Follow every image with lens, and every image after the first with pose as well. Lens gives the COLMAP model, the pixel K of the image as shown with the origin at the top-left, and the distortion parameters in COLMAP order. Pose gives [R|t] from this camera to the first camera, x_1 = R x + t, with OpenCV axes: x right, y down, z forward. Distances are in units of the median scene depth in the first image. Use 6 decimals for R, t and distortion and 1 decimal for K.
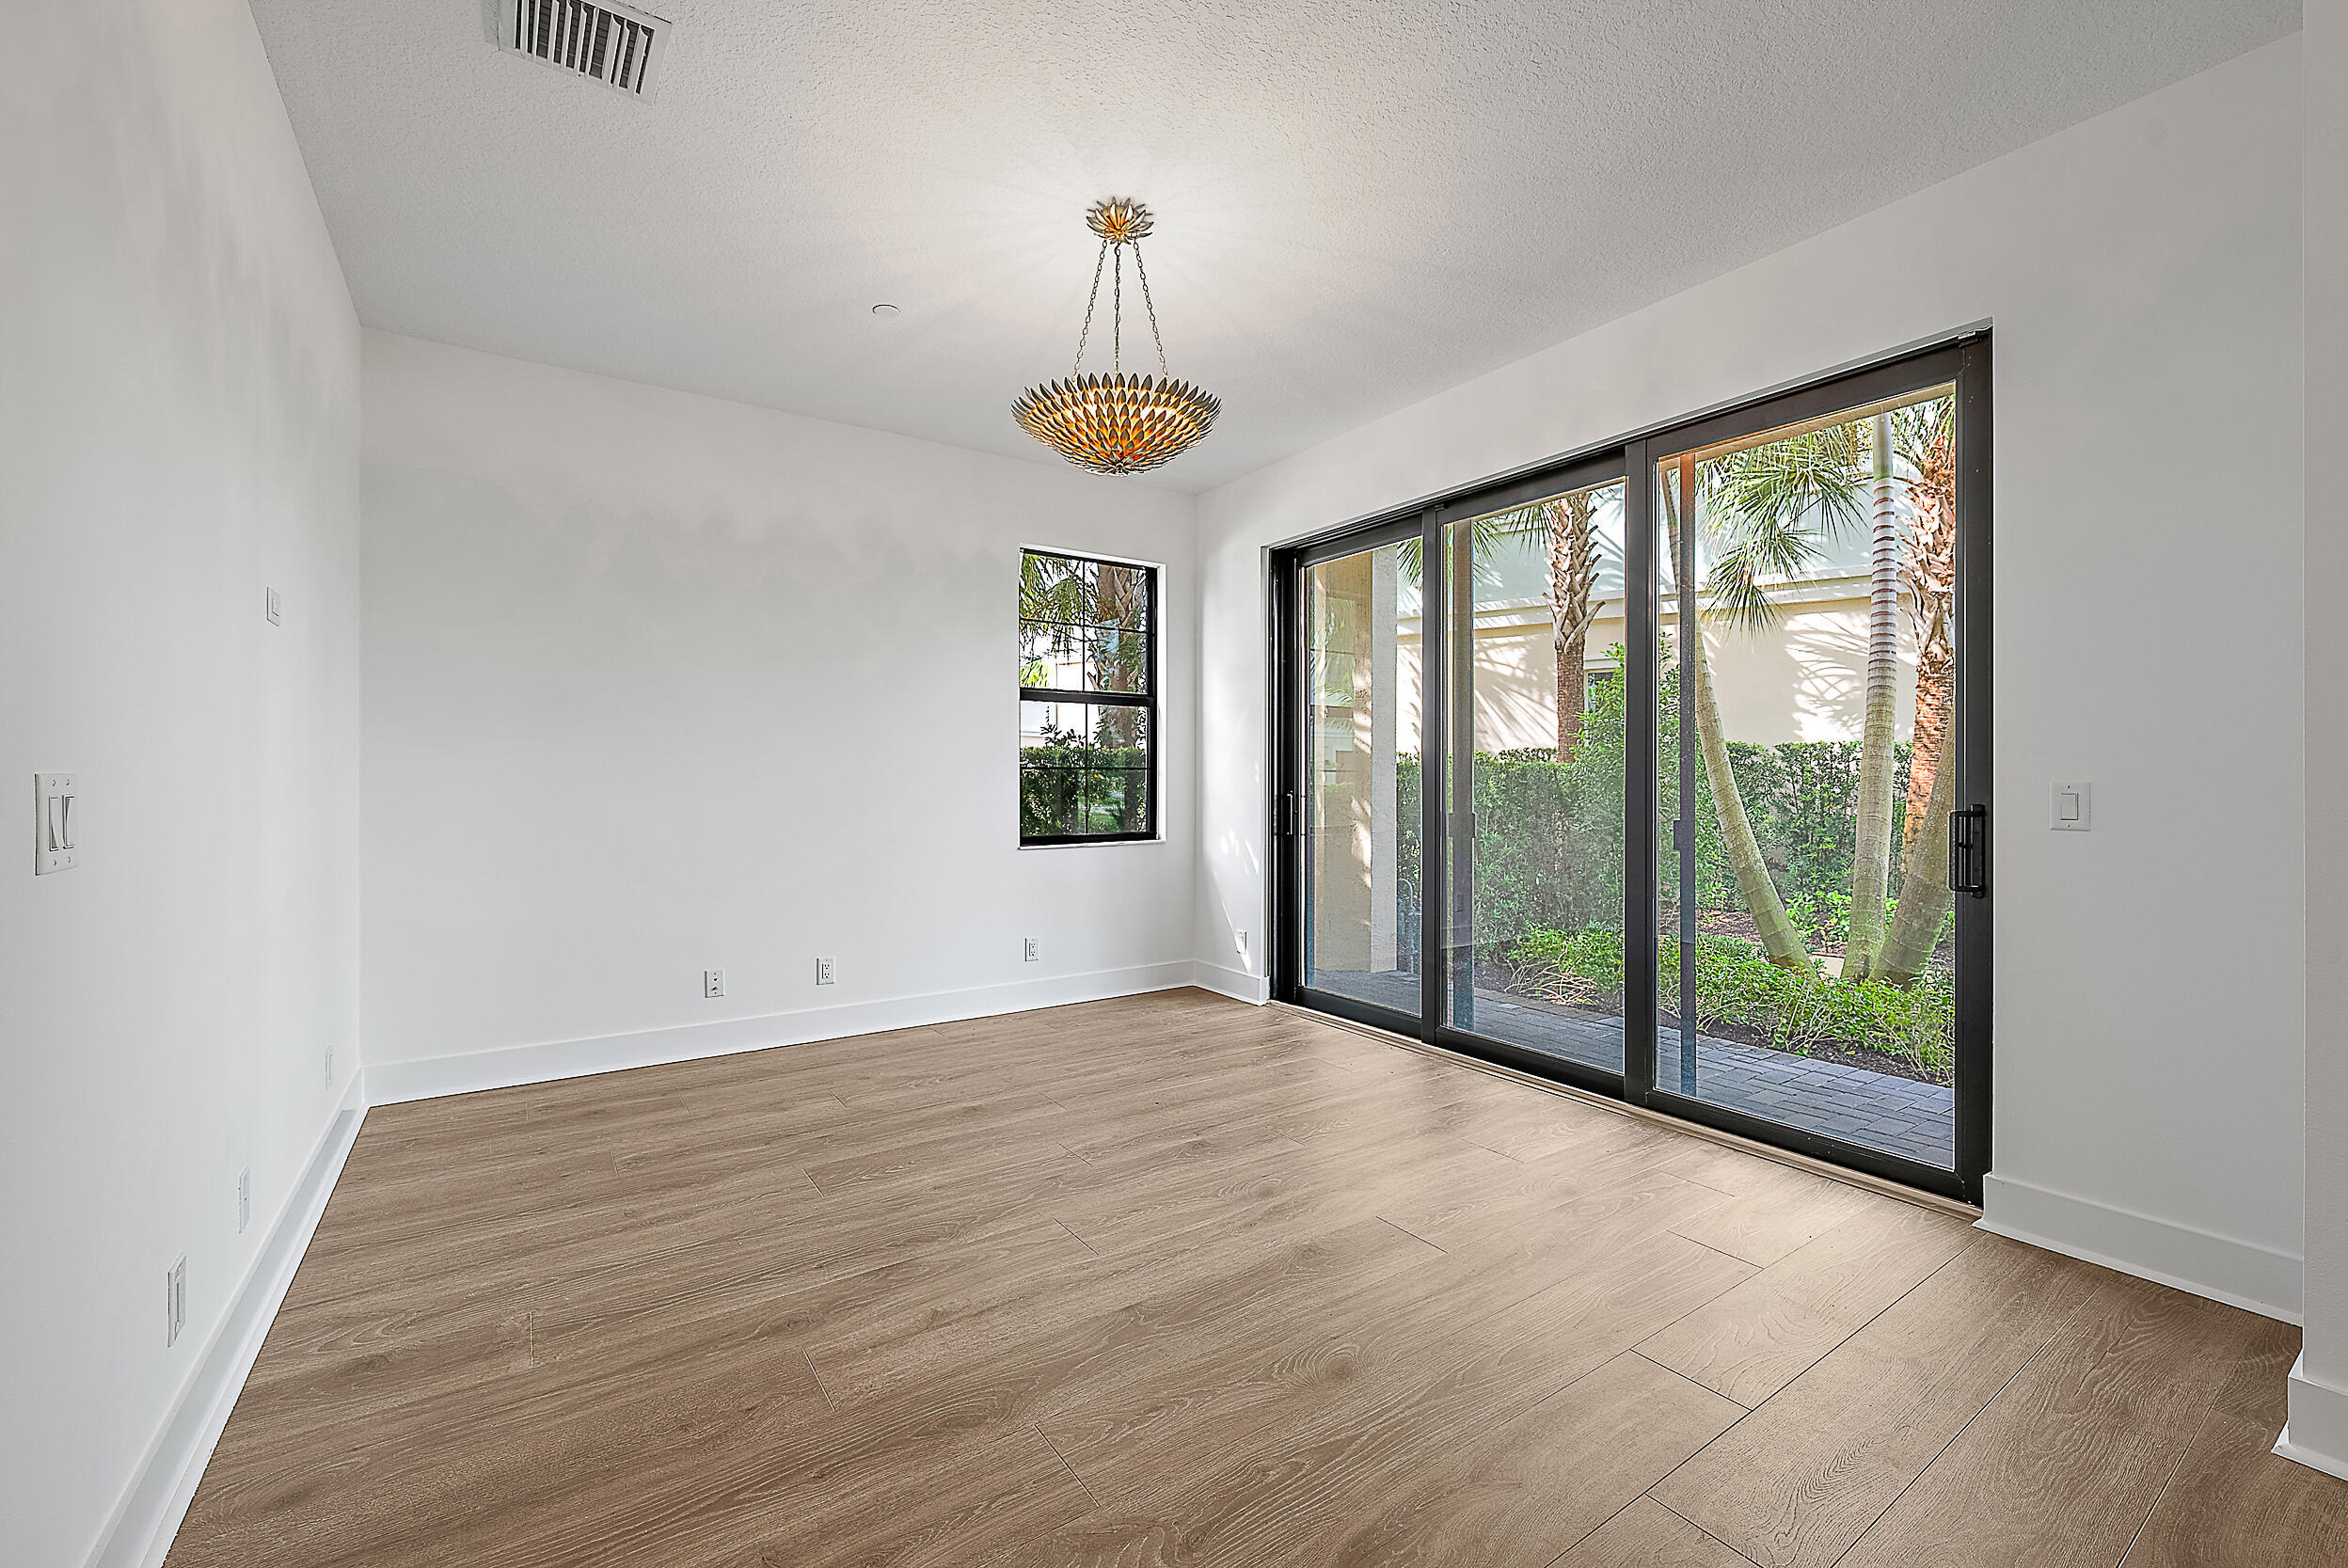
lens RADIAL K [[971.3, 0, 1175.6], [0, 971.3, 775.3], [0, 0, 1]] dist [0.001546, 0.000071]
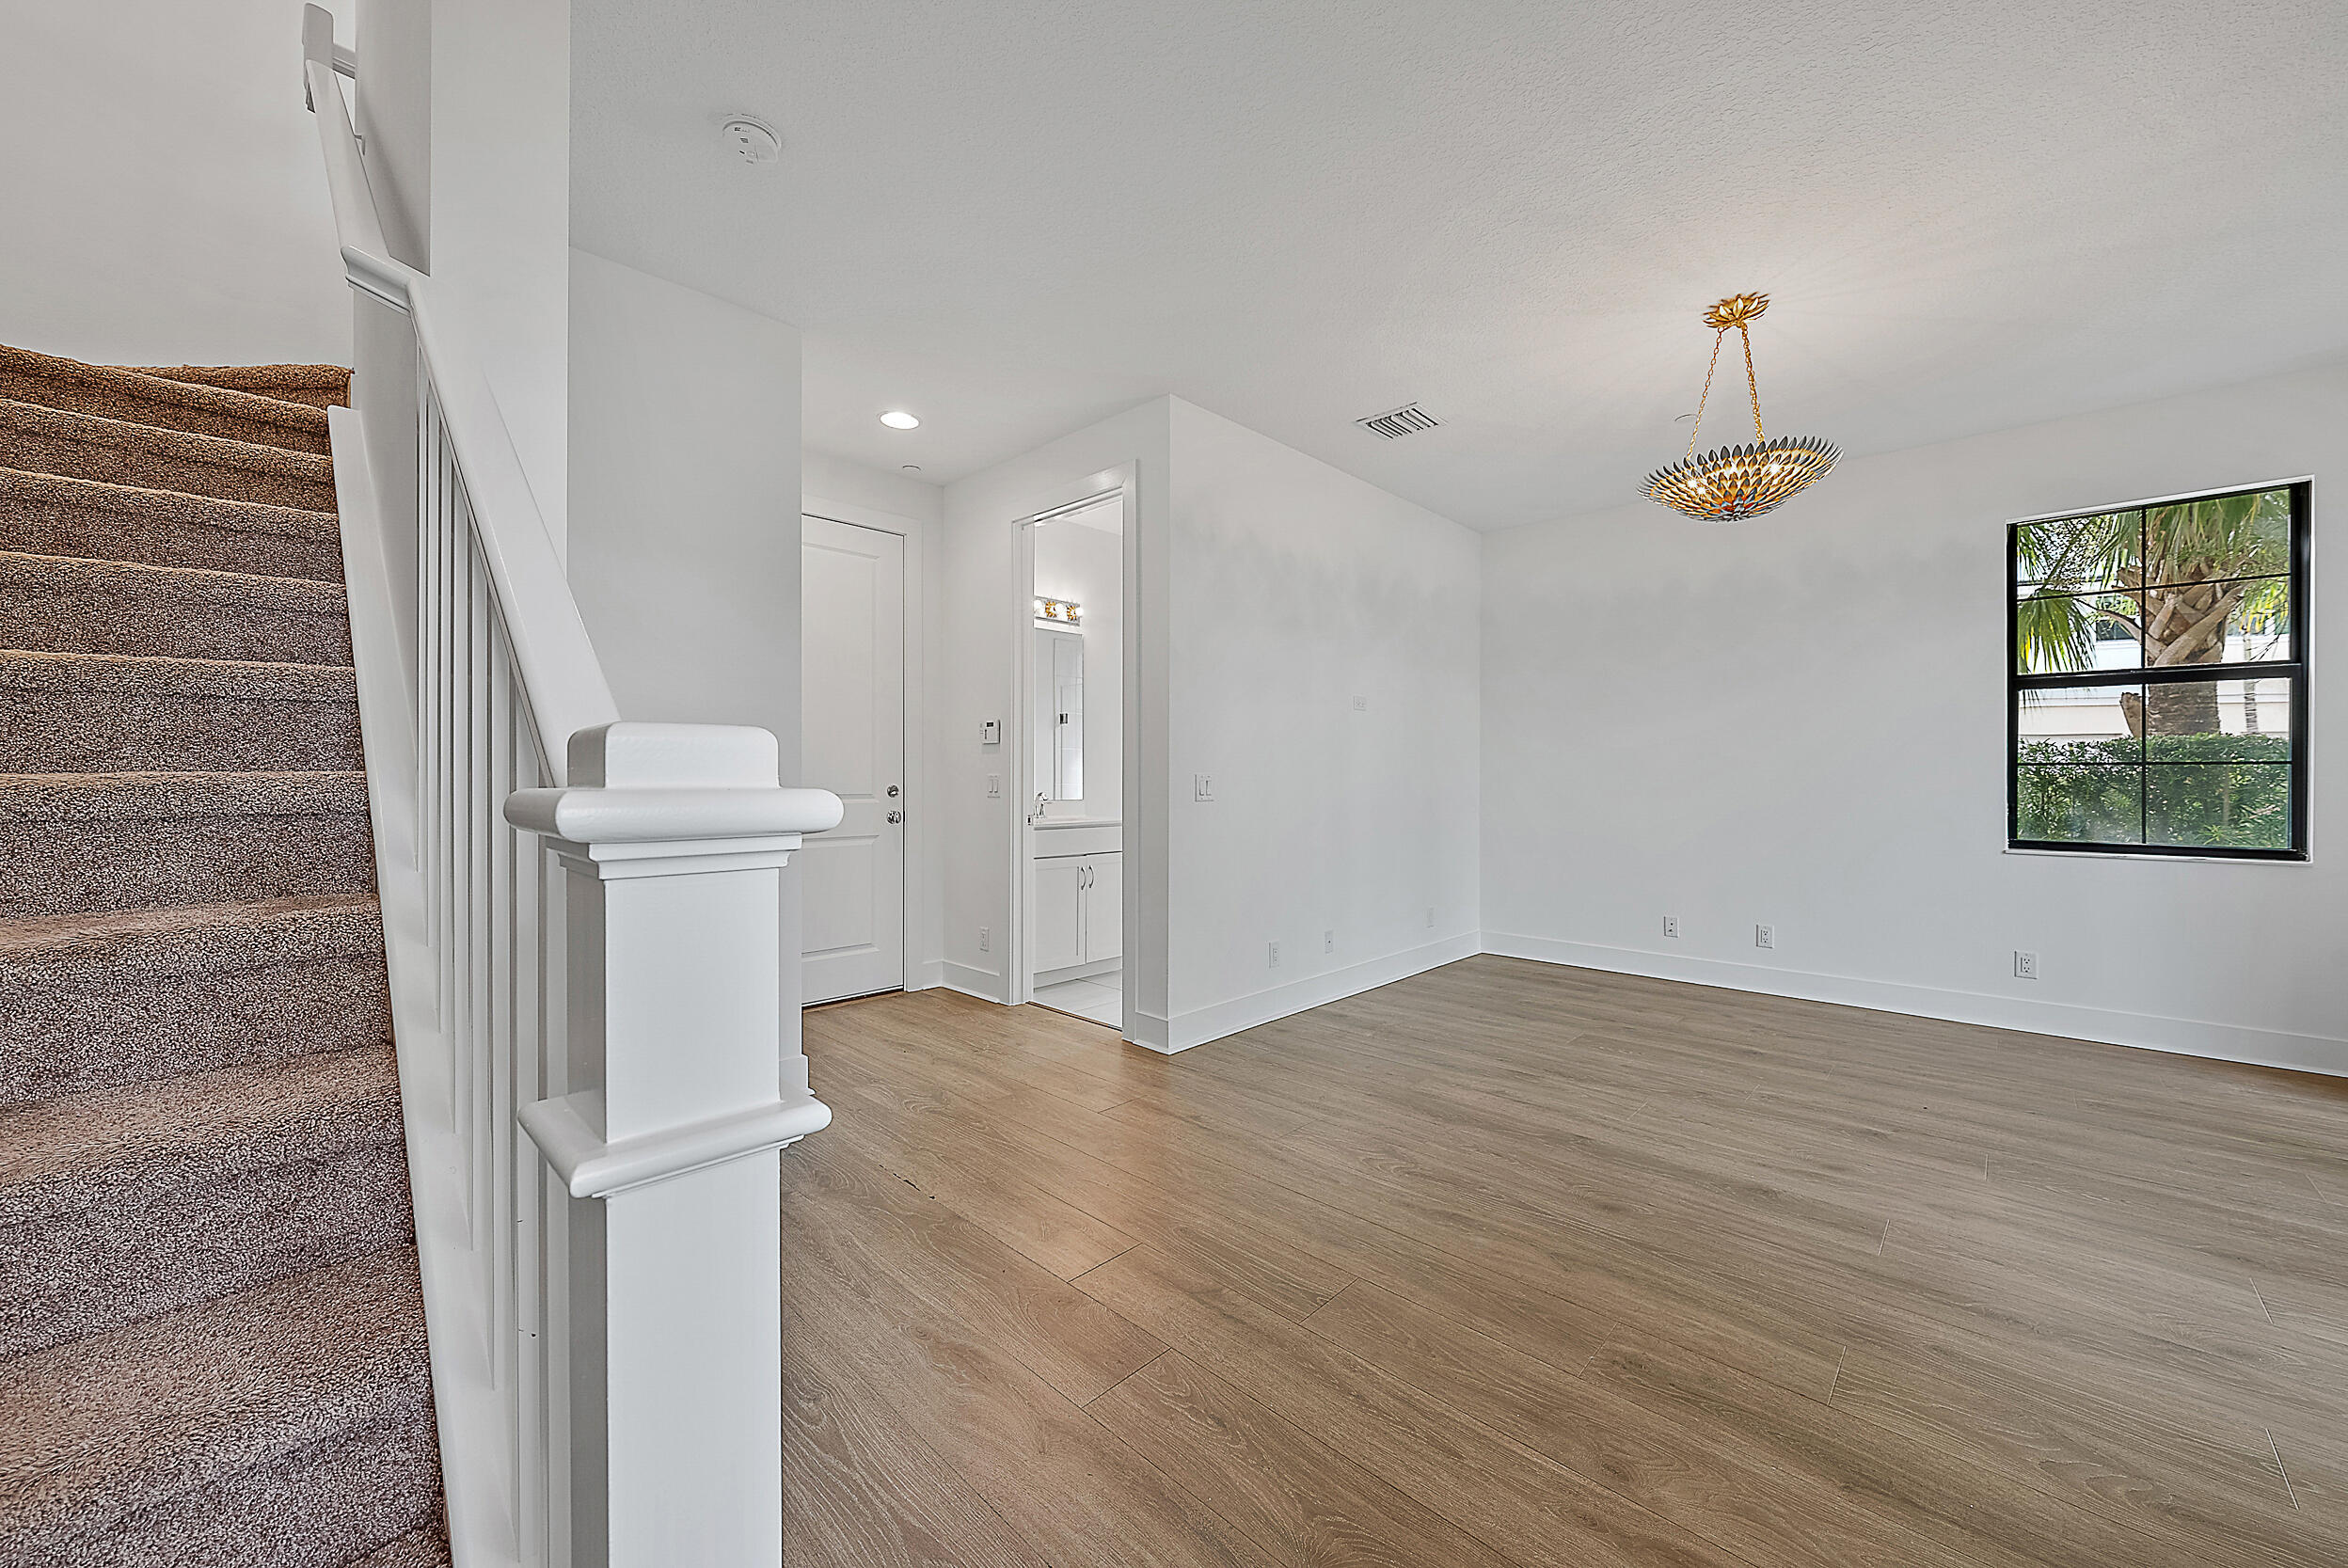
lens RADIAL K [[934.8, 0, 1182.8], [0, 934.8, 769.3], [0, 0, 1]] dist [-0.001132, 0.000330]
pose [[0.192342, -0.007331, -0.981301, 0.920241], [0.002793, 0.999972, -0.006923, 0.001543], [0.981324, -0.001409, 0.192357, 0.105294]]
